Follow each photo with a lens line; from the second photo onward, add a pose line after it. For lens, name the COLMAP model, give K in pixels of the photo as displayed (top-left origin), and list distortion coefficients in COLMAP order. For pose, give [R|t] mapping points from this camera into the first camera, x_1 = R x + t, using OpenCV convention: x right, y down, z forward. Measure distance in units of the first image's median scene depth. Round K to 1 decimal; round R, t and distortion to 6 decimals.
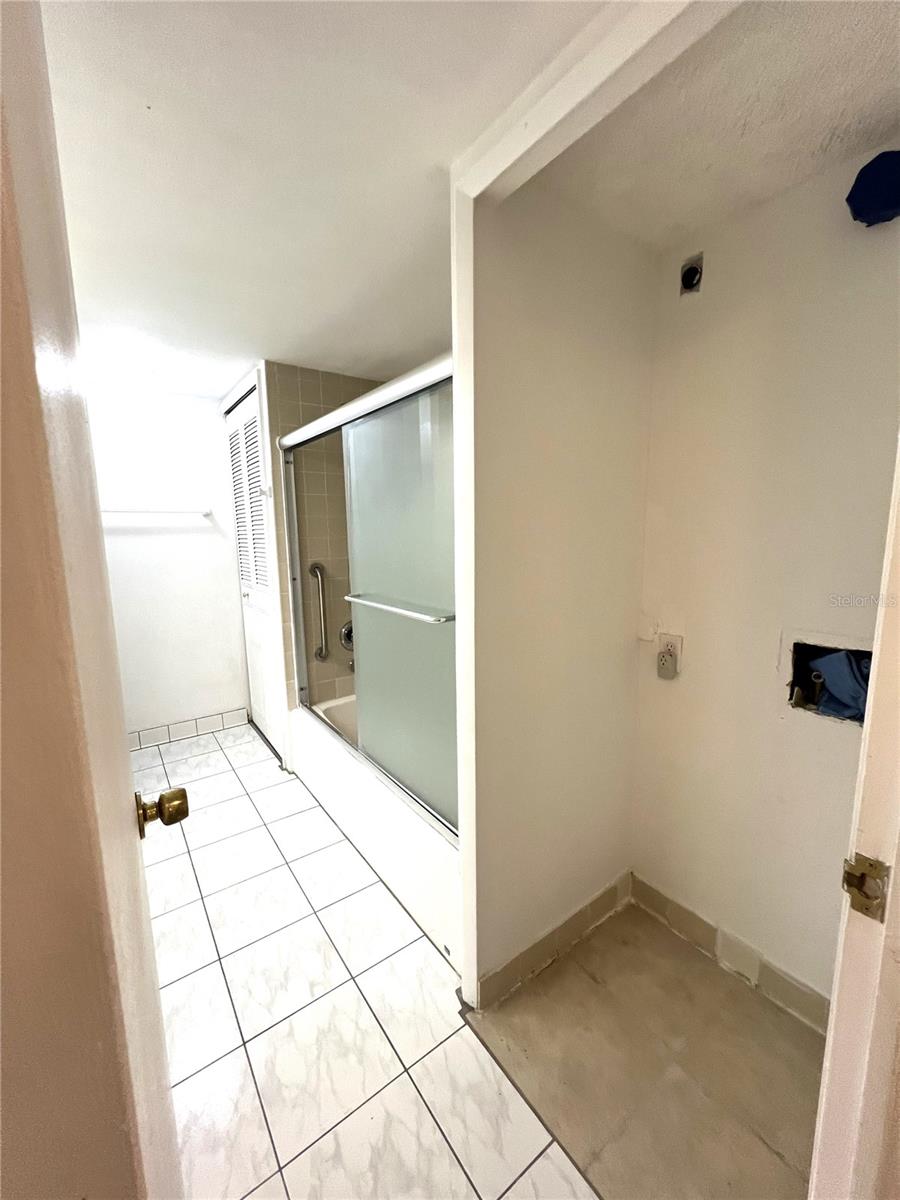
lens RADIAL K [[477.6, 0, 447.6], [0, 477.6, 602.6], [0, 0, 1]] dist [-0.000766, 0.000518]
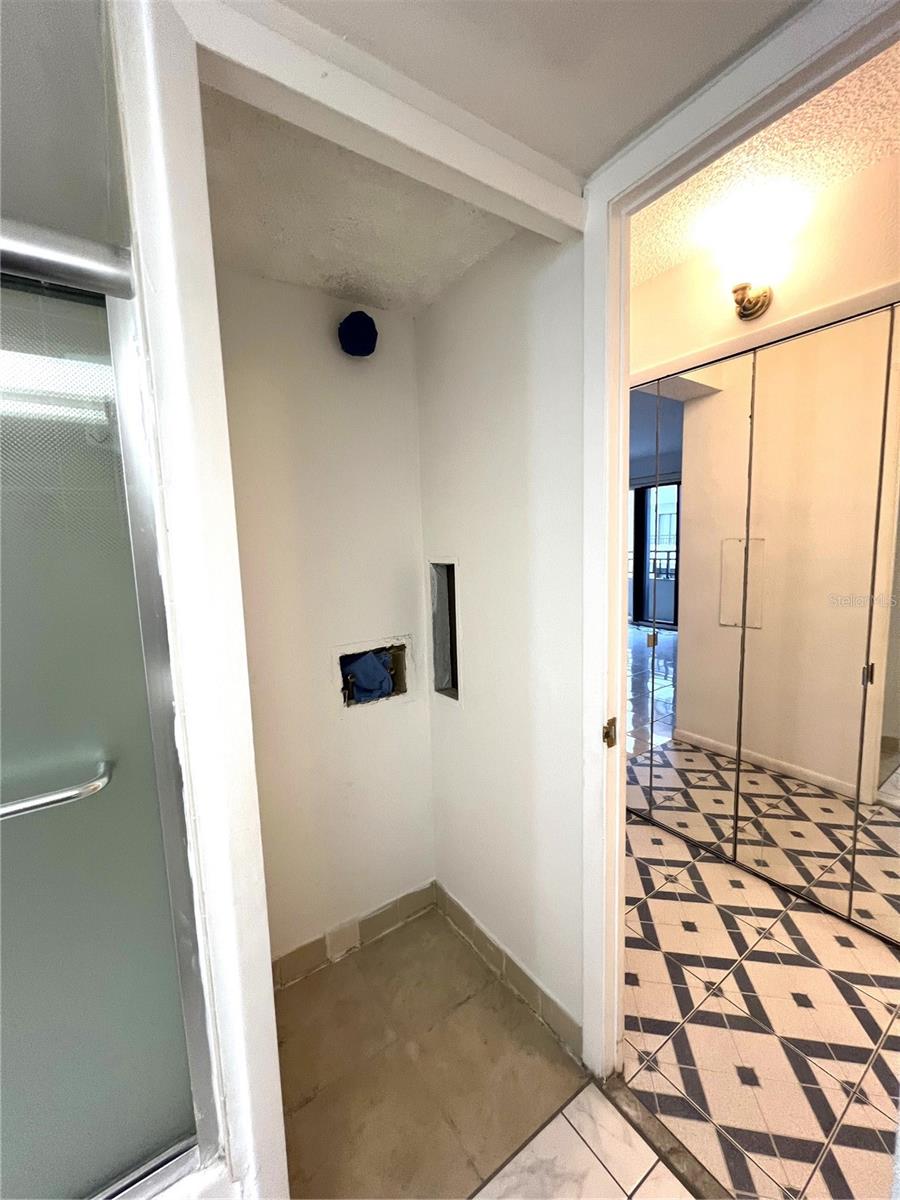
lens RADIAL K [[477.6, 0, 446.4], [0, 477.6, 602.8], [0, 0, 1]] dist [-0.000766, 0.000518]
pose [[0.026482, -0.102153, 0.994416, -0.512257], [0.177281, 0.979477, 0.095898, -0.128600], [-0.983804, 0.173751, 0.044049, 0.668701]]
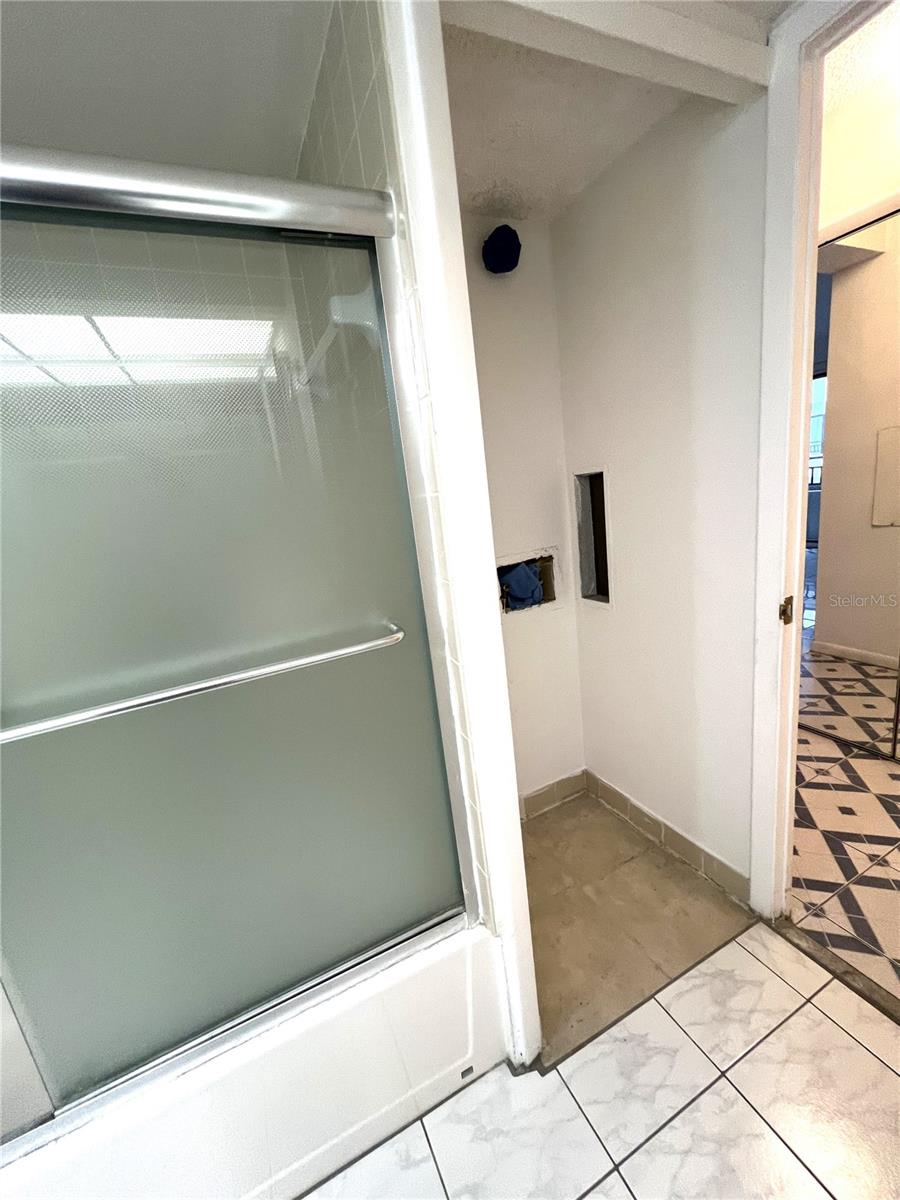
lens RADIAL K [[478.1, 0, 448.8], [0, 478.1, 601.9], [0, 0, 1]] dist [-0.000751, 0.000547]
pose [[0.184199, -0.222818, 0.957300, -0.662445], [0.257786, 0.950822, 0.171709, -0.098306], [-0.948482, 0.215150, 0.232580, 0.861999]]
